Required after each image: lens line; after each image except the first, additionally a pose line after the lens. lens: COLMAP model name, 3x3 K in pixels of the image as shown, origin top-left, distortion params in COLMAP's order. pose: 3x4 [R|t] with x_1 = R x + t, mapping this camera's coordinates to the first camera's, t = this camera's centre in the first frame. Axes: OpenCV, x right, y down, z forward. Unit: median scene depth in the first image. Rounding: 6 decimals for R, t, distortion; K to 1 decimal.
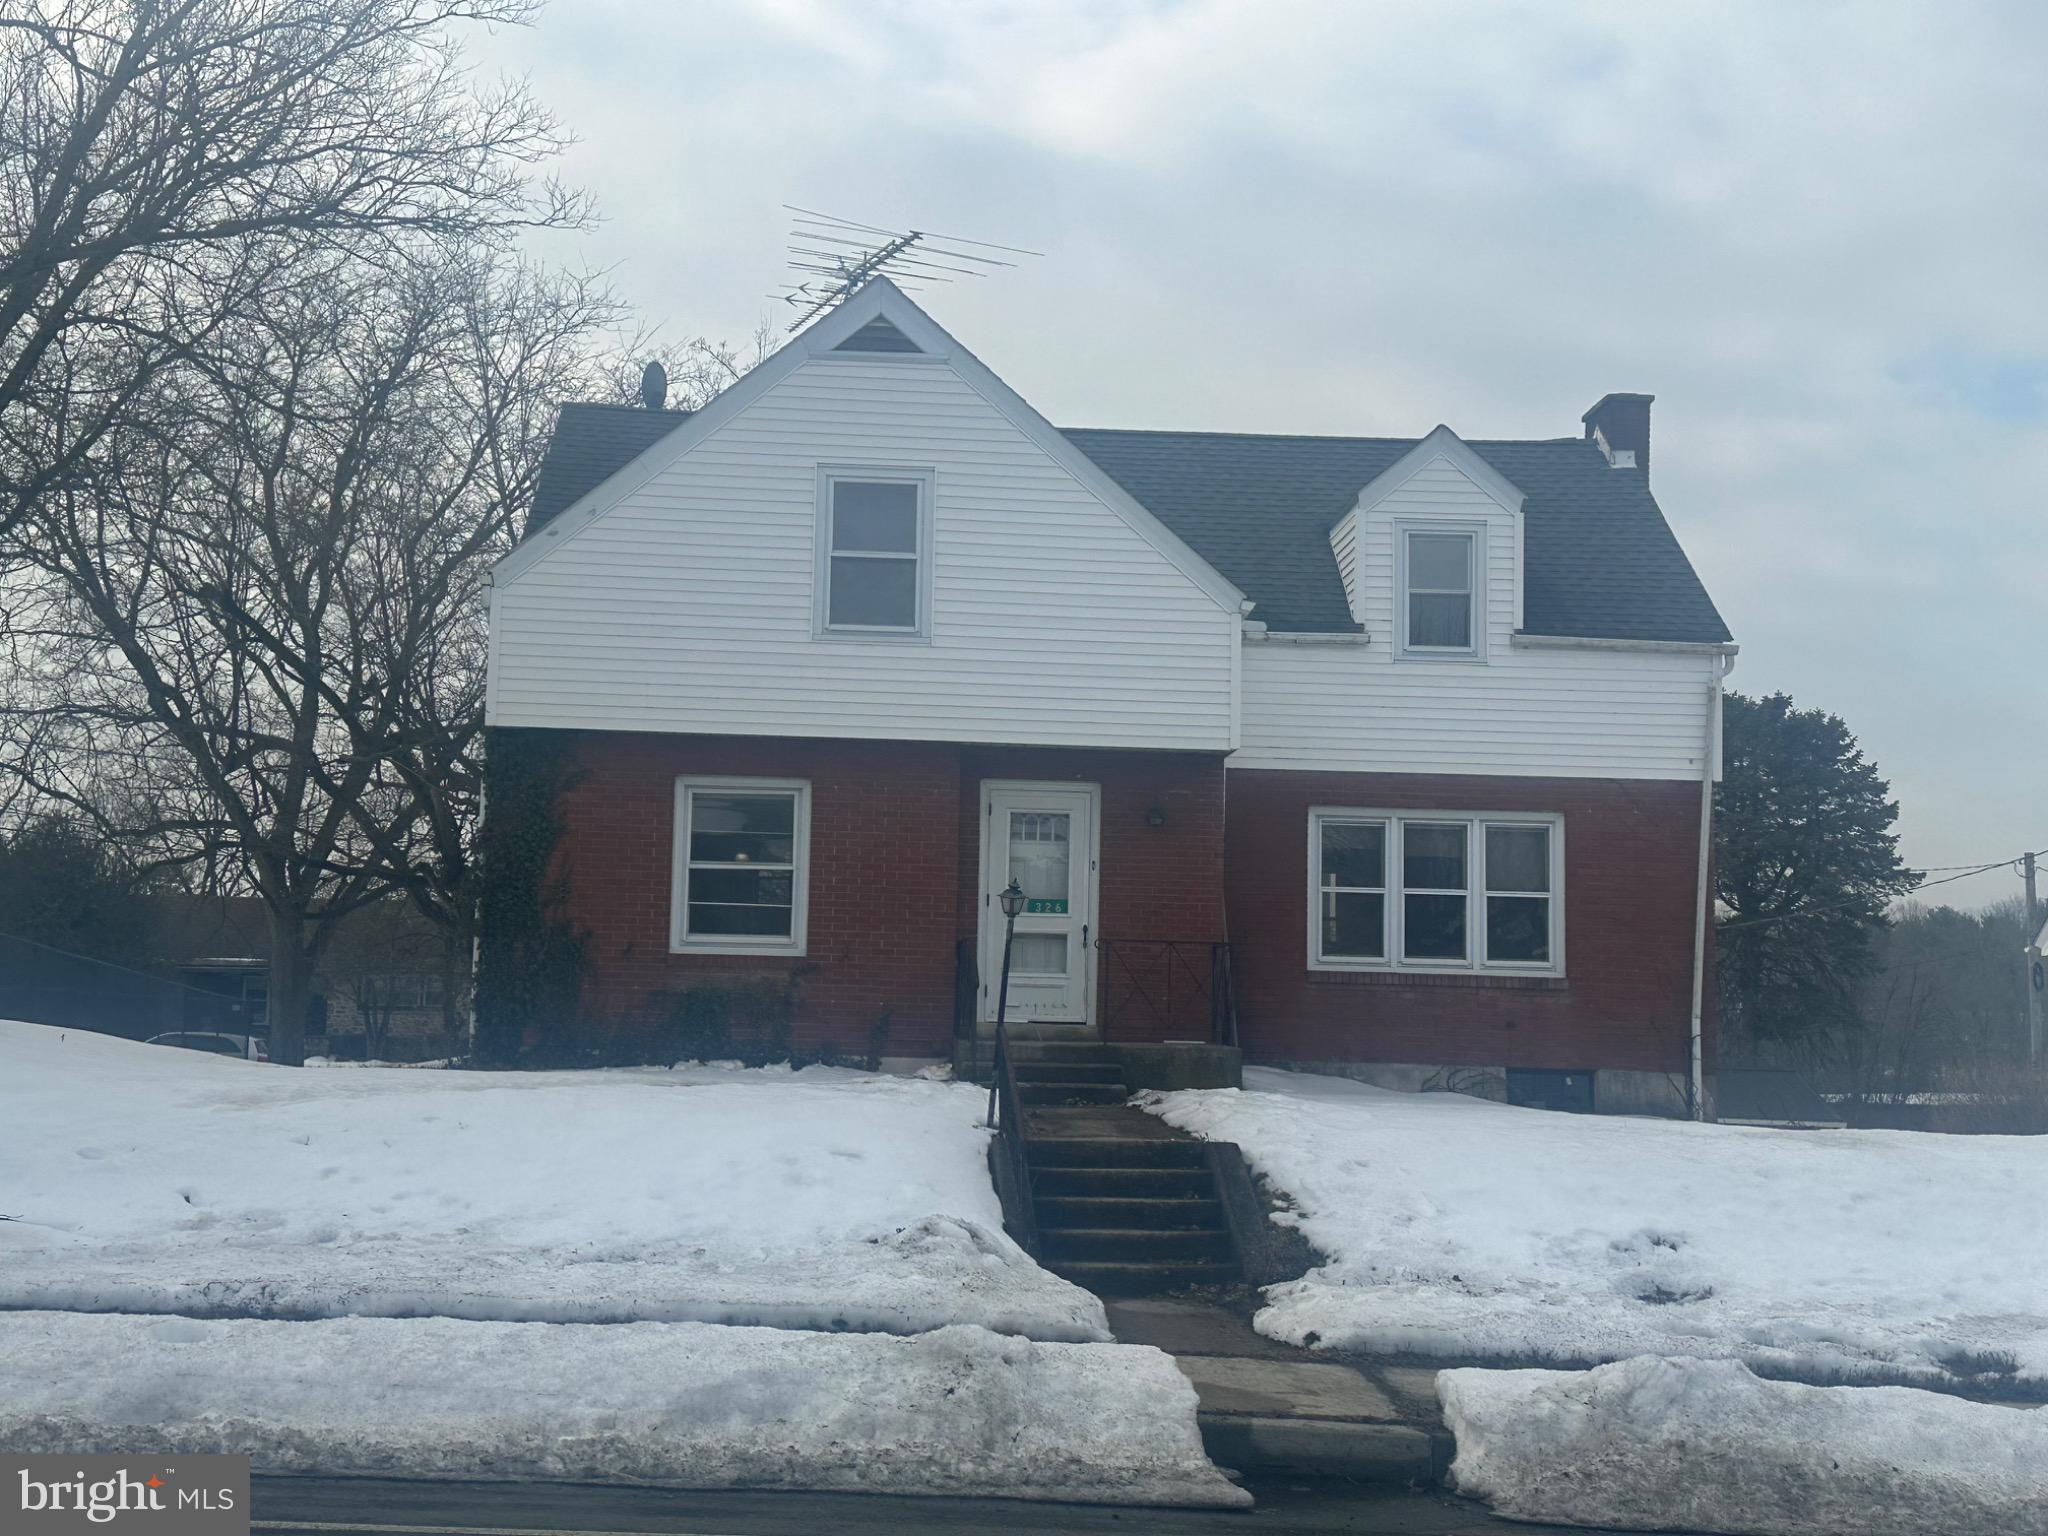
lens RADIAL K [[2637.4, 0, 1024.0], [0, 2637.4, 768.0], [0, 0, 1]] dist [0.064936, -0.027606]
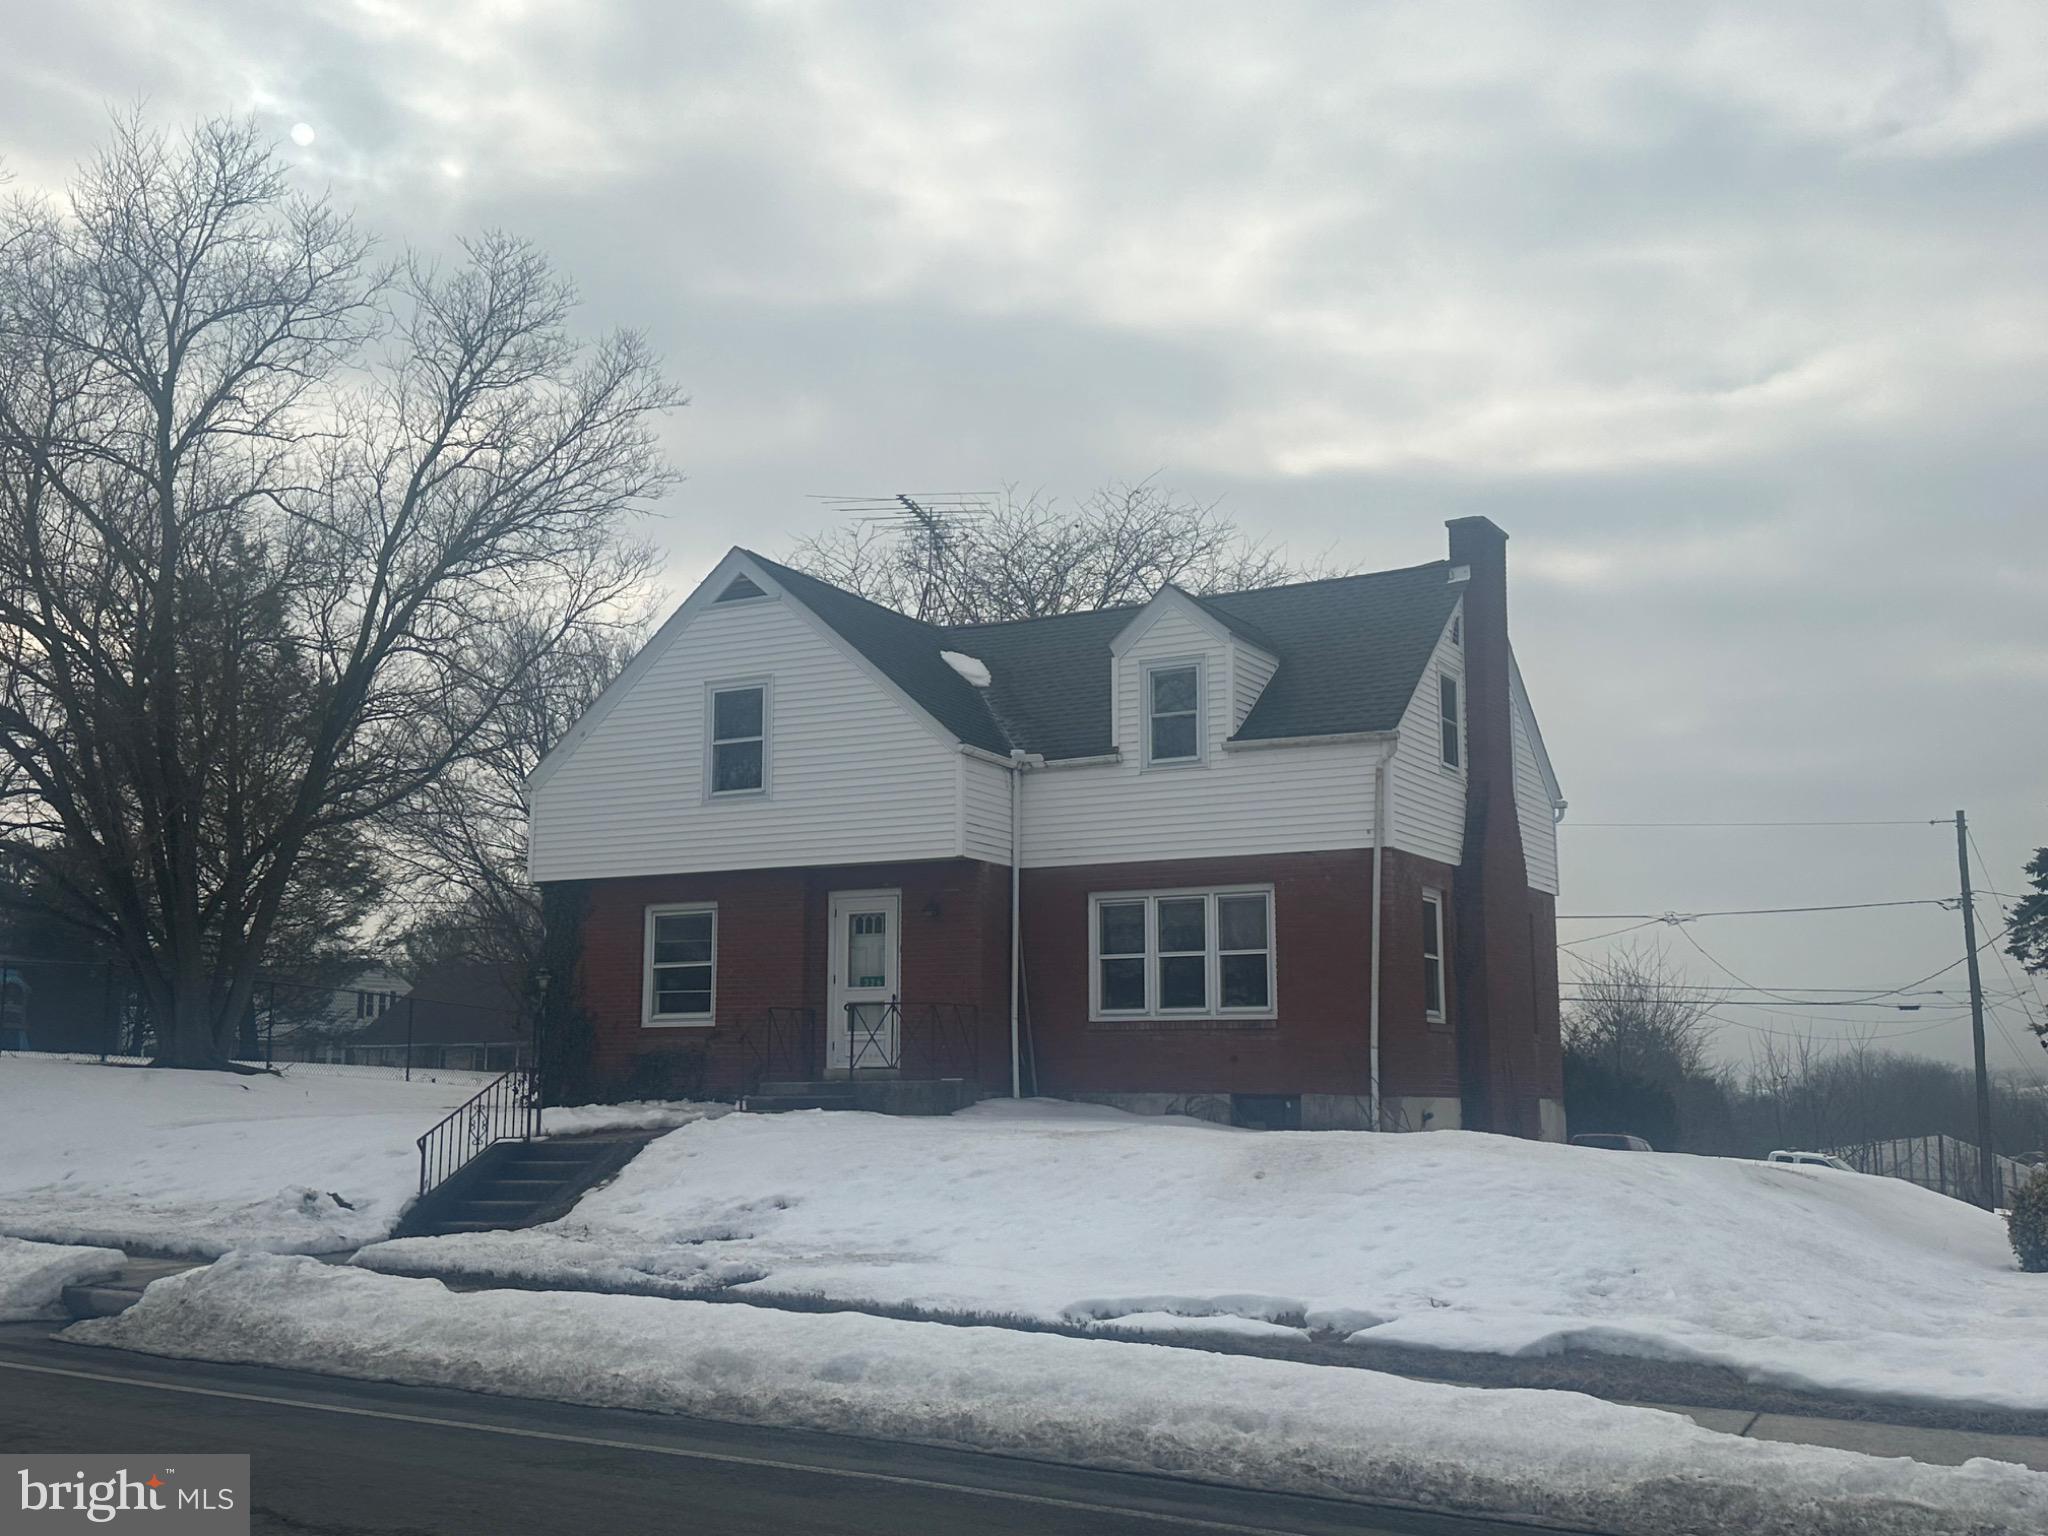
lens RADIAL K [[2104.4, 0, 1024.0], [0, 2104.4, 768.0], [0, 0, 1]] dist [0.017395, 0.005203]
pose [[0.834763, -0.103758, -0.540745, 0.645886], [0.074875, 0.994353, -0.075209, 0.028970], [0.545495, 0.022293, 0.837818, 0.125976]]
